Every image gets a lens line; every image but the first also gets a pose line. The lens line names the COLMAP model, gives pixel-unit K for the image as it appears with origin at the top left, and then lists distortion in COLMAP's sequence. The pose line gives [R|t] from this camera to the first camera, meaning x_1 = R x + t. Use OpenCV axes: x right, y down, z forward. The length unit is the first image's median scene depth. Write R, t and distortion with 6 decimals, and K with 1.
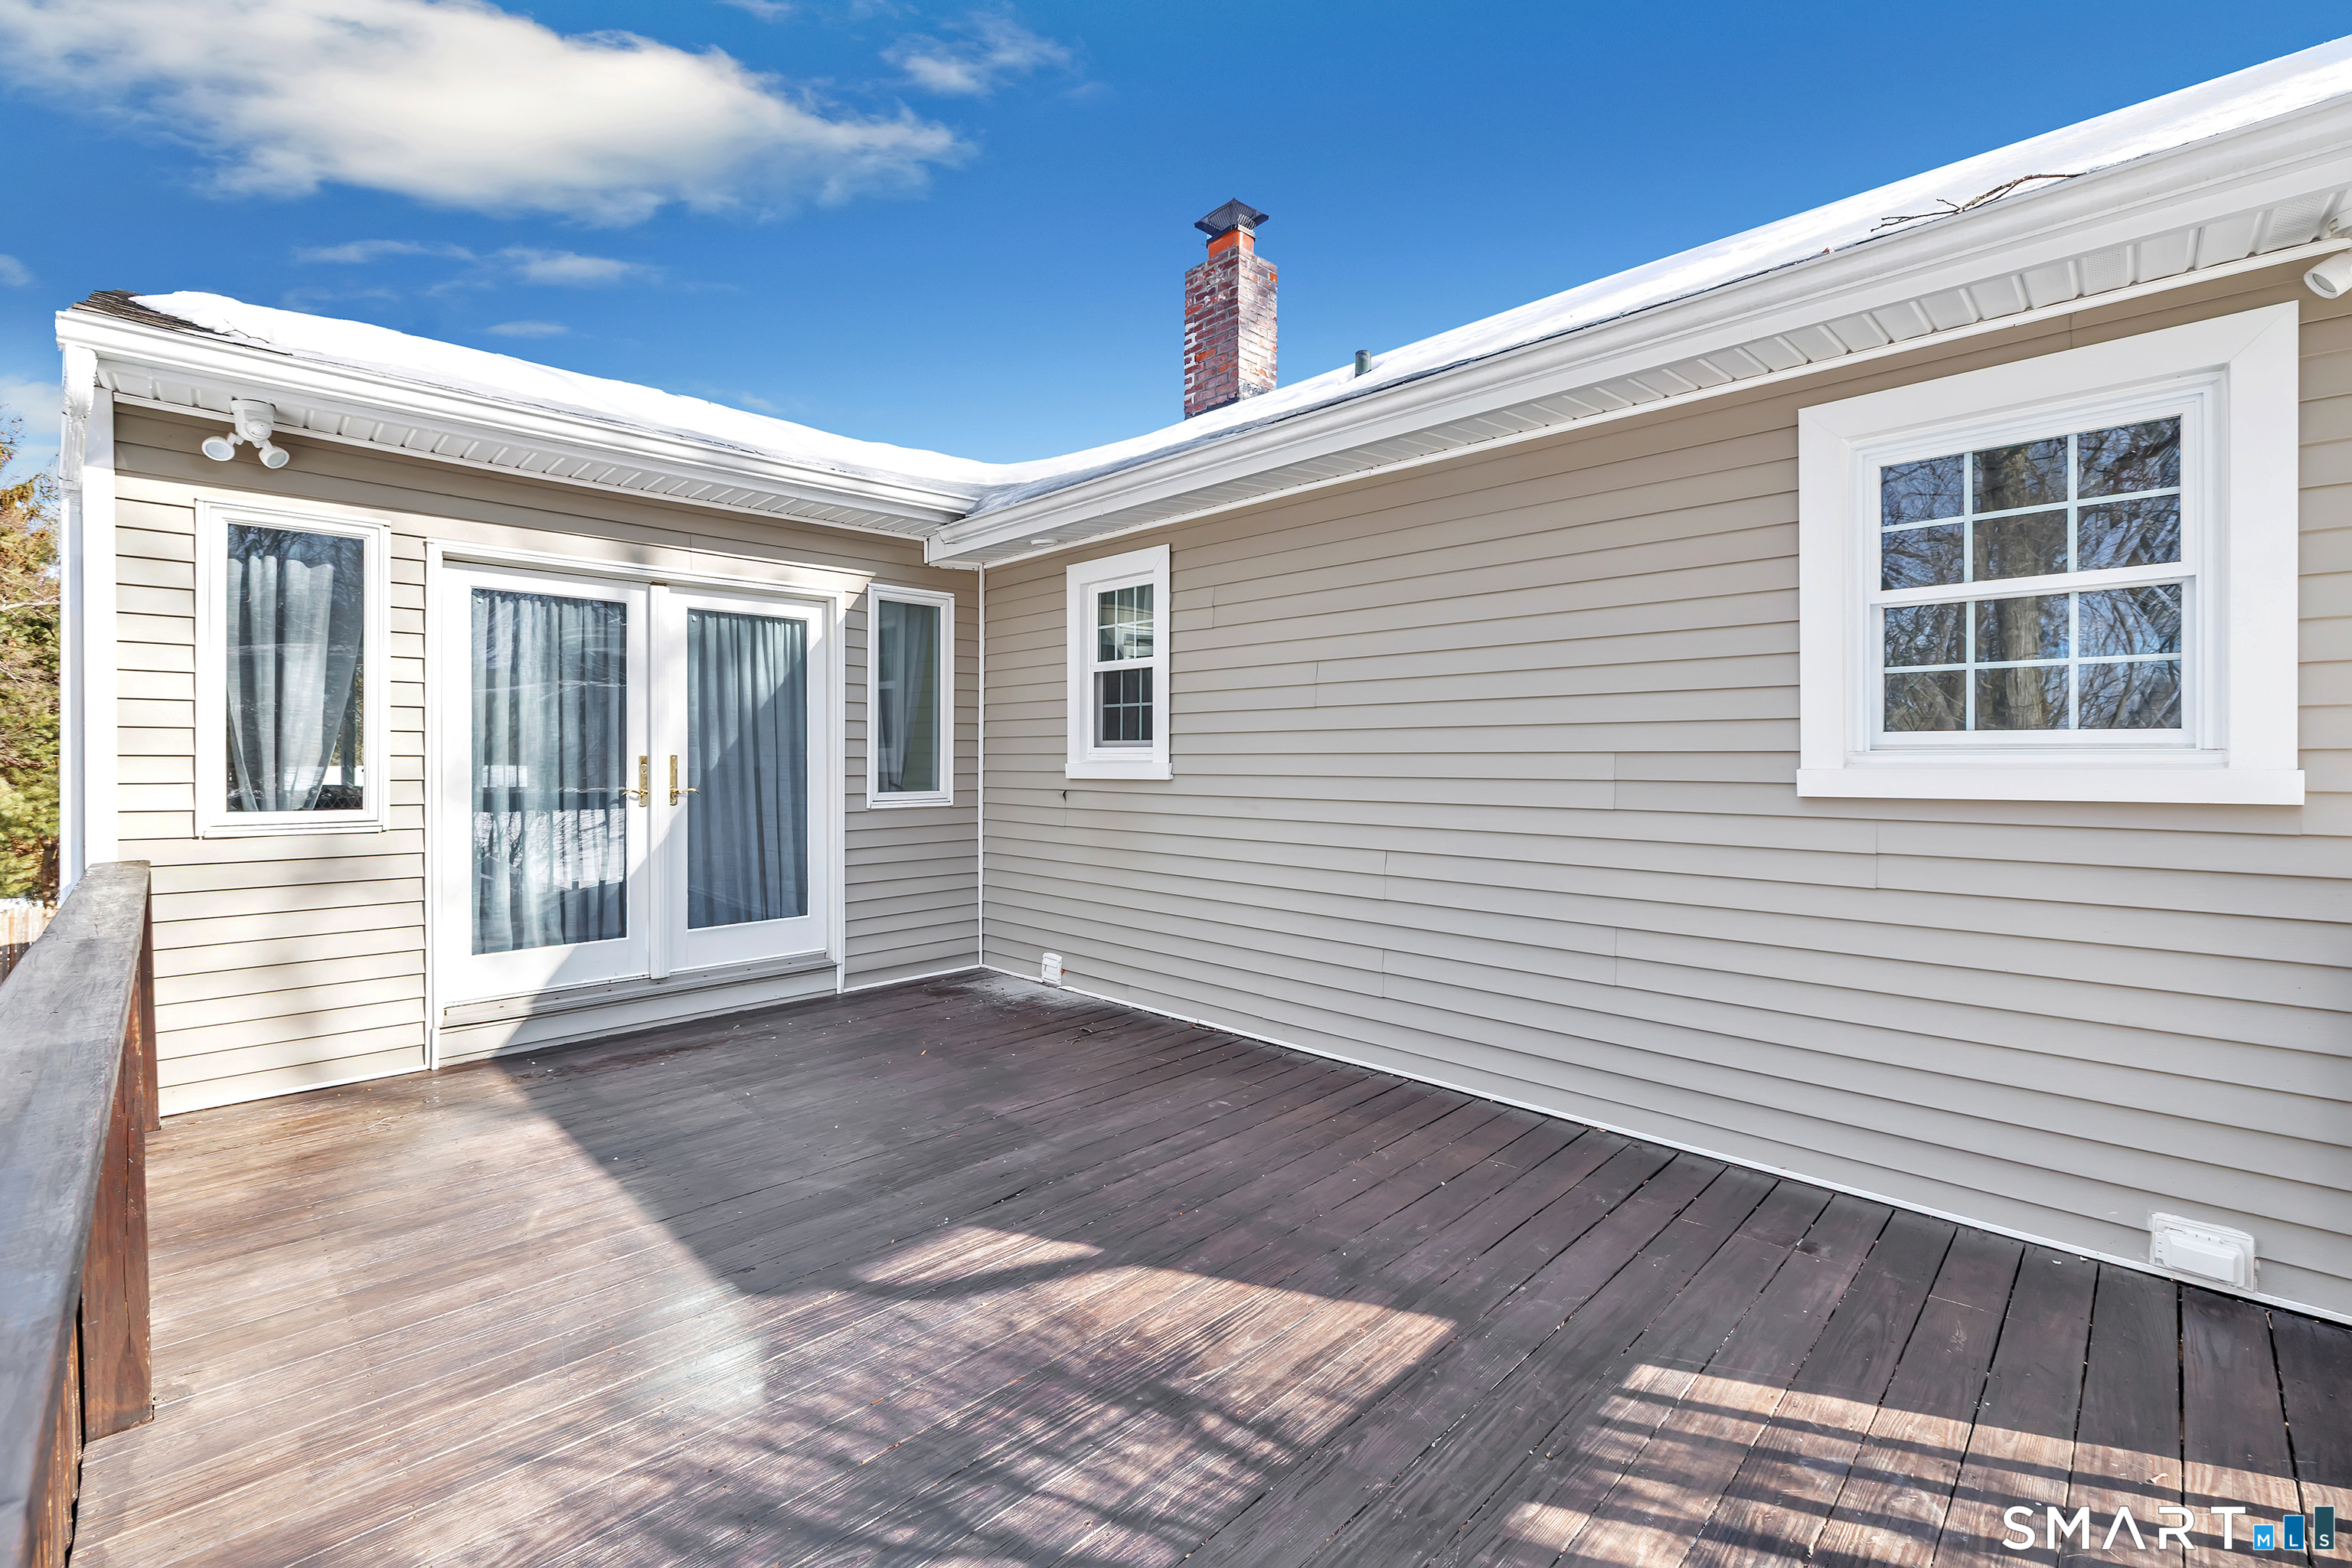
lens RADIAL K [[1000.0, 0, 1188.0], [0, 1000.0, 760.2], [0, 0, 1]] dist [0.002061, 0.000114]
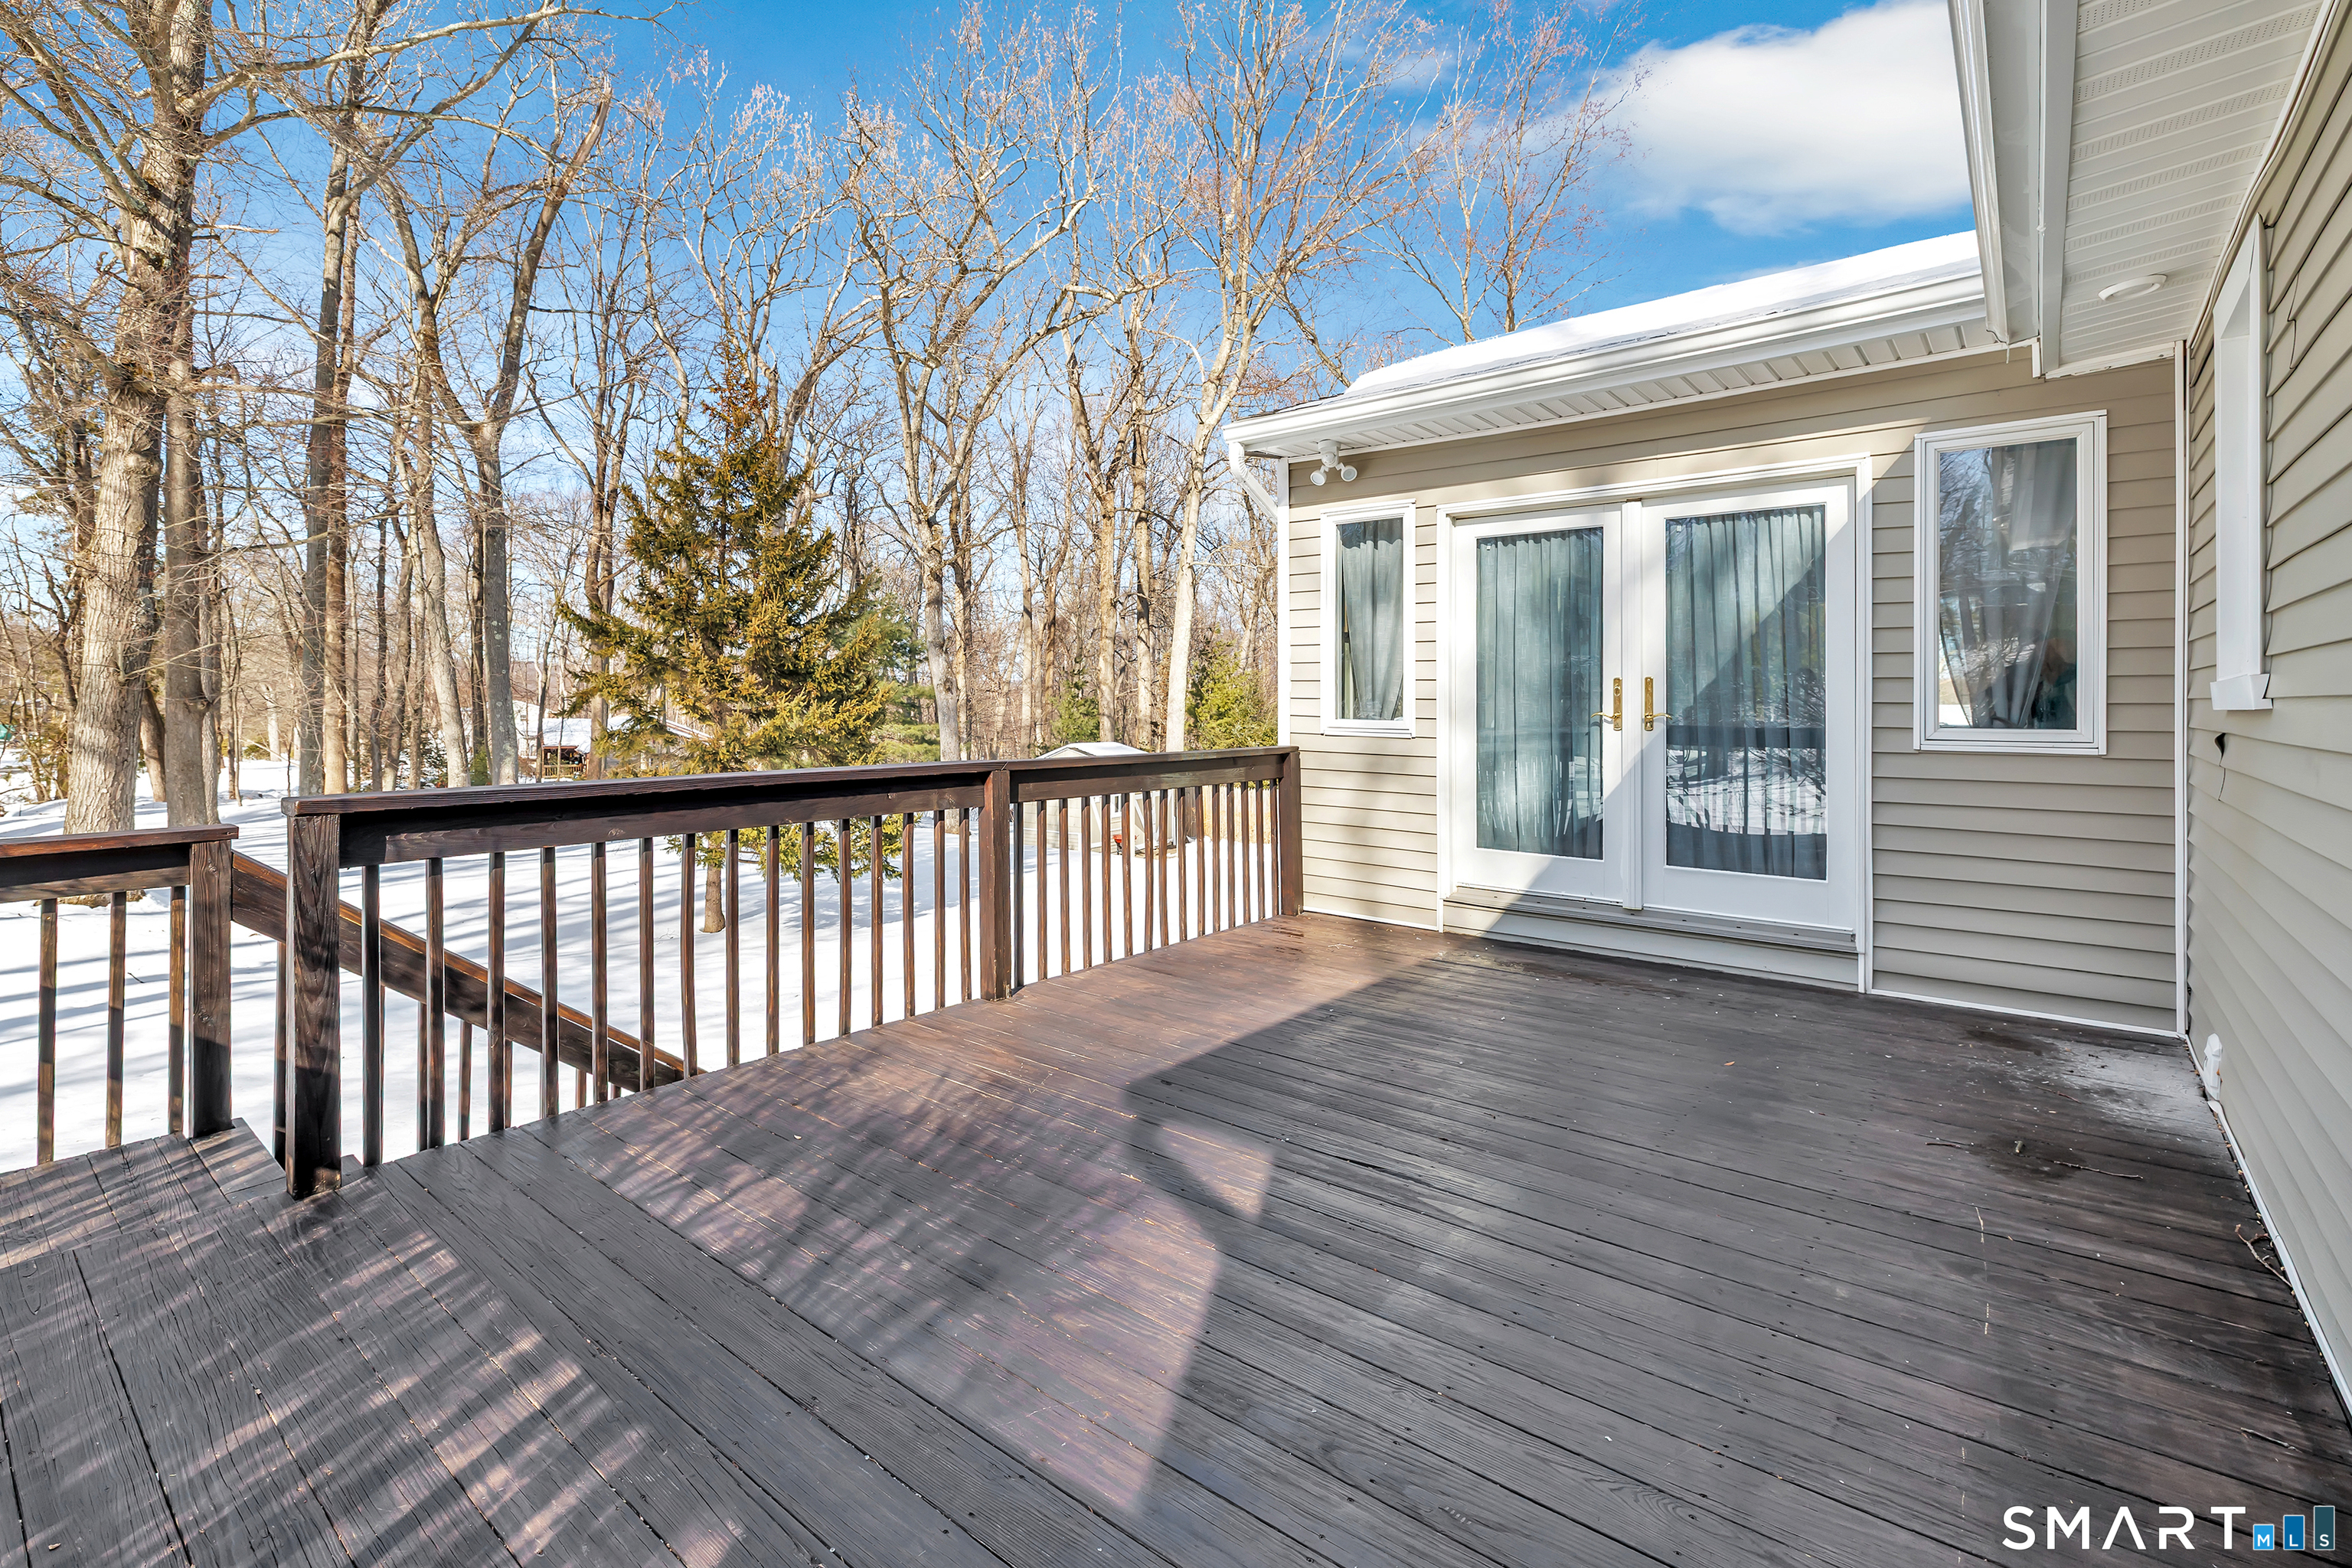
lens RADIAL K [[1068.5, 0, 1172.5], [0, 1068.5, 703.1], [0, 0, 1]] dist [0.000573, 0.000077]
pose [[0.096135, 0.002981, -0.995364, 0.471043], [-0.007044, 0.999973, 0.002315, 0.020750], [0.995343, 0.006789, 0.096153, 0.477012]]
